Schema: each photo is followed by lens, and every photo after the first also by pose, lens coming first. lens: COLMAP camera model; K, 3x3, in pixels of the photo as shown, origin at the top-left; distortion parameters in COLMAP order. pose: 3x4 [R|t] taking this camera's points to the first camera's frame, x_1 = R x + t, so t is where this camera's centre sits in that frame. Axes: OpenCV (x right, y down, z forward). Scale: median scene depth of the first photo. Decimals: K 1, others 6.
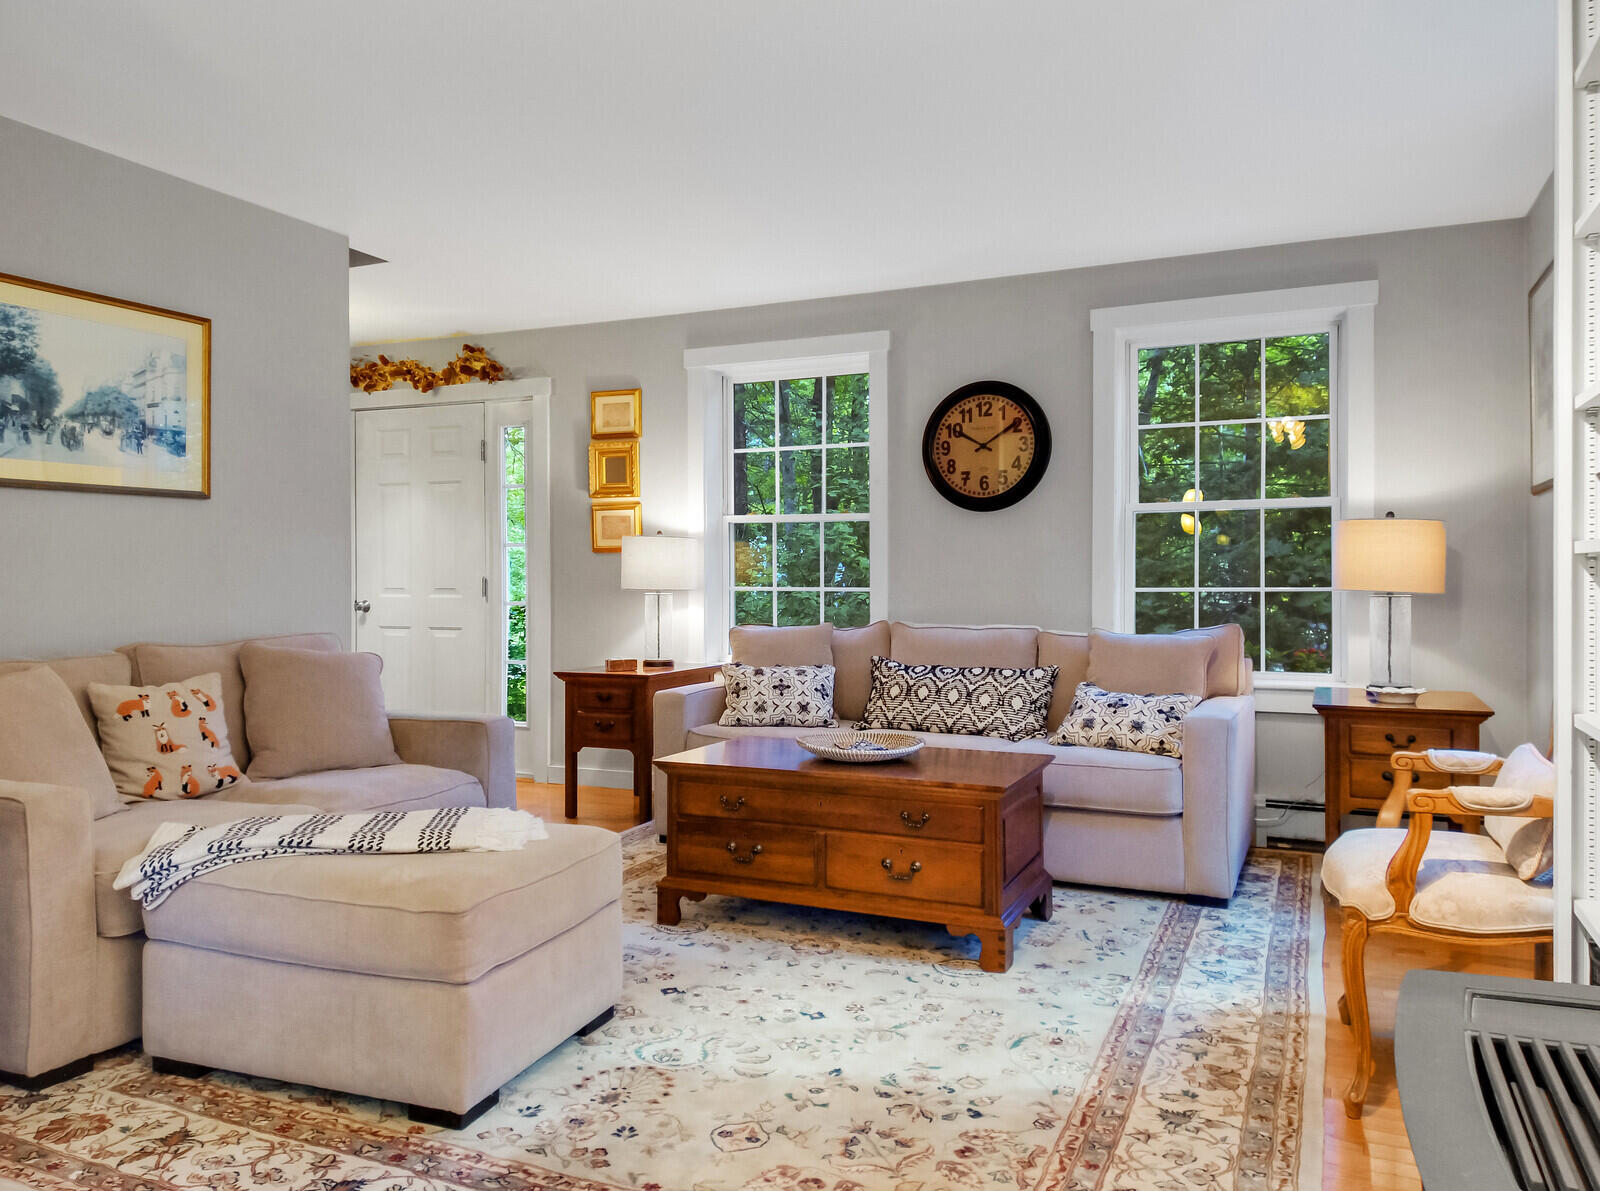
lens RADIAL K [[1106.8, 0, 797.4], [0, 1106.8, 579.2], [0, 0, 1]] dist [0.100806, -0.113939]
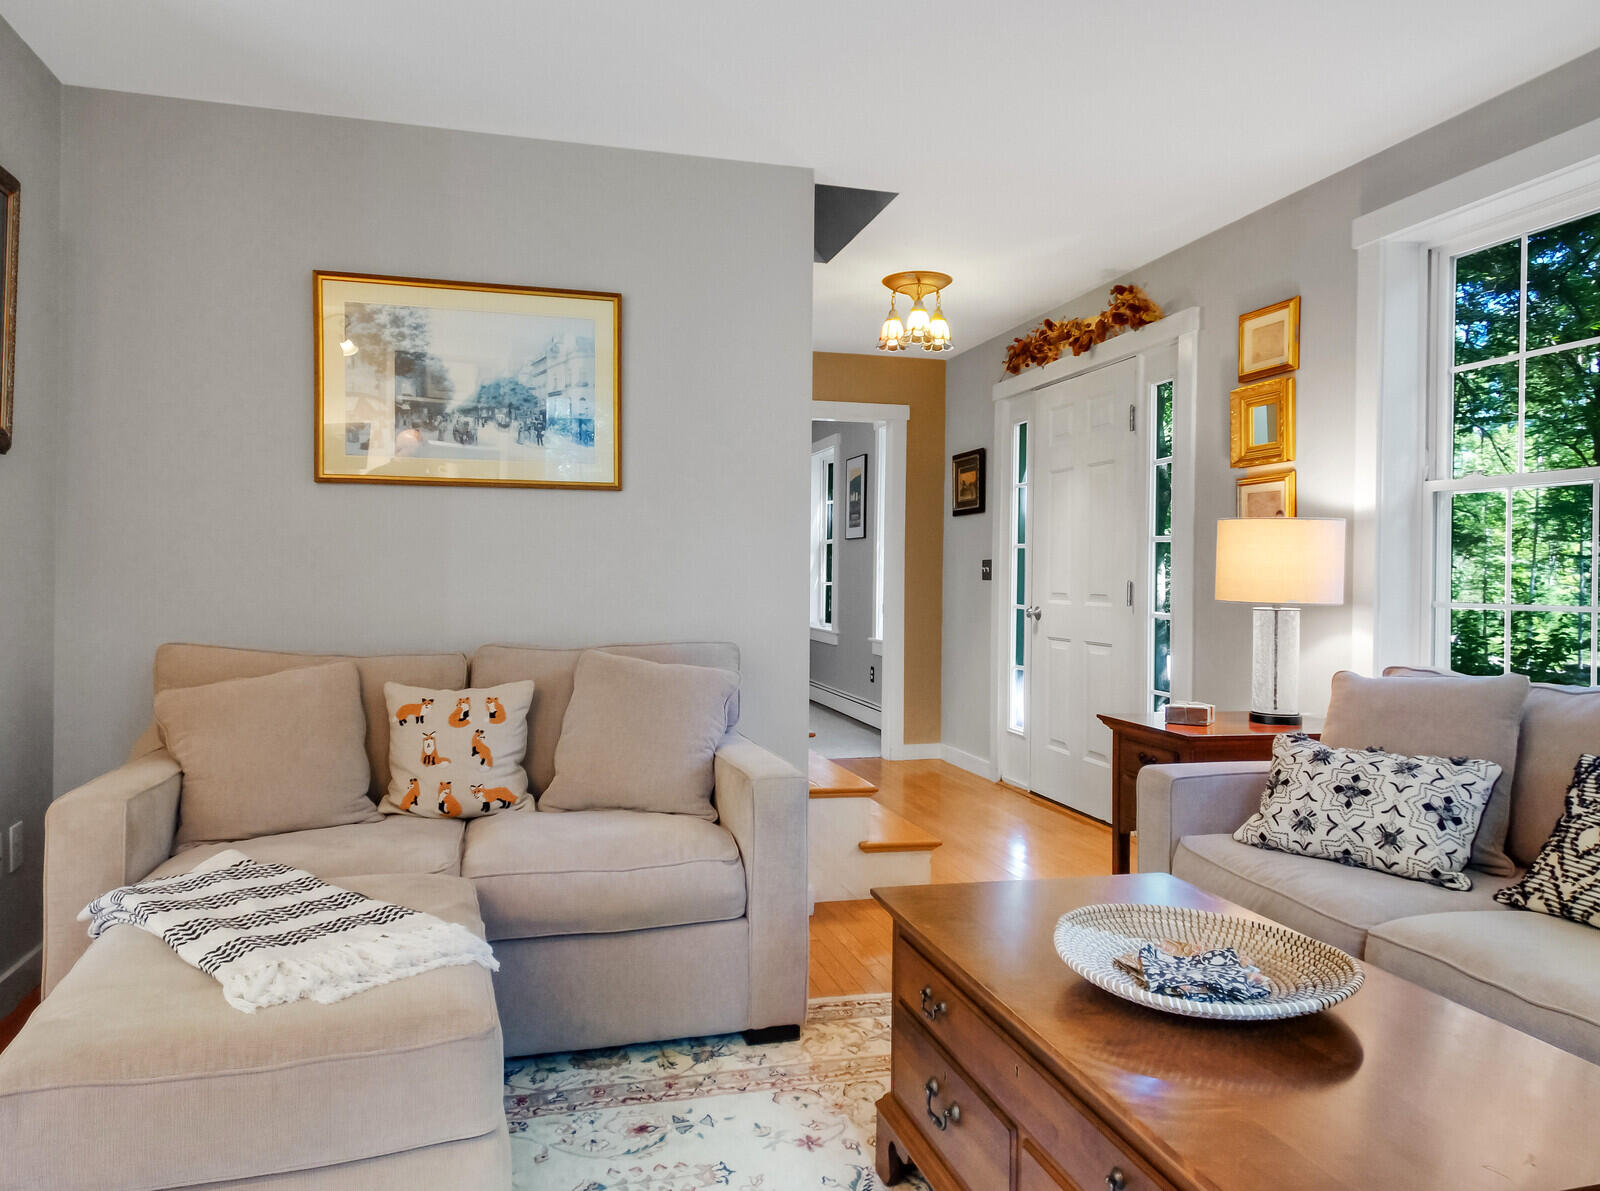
lens RADIAL K [[1106.8, 0, 797.4], [0, 1106.8, 579.2], [0, 0, 1]] dist [0.100806, -0.113939]
pose [[0.647765, 0.010214, -0.761772, 0.231930], [-0.013713, 0.999904, 0.001746, -0.001771], [0.761717, 0.009315, 0.647843, 0.457345]]
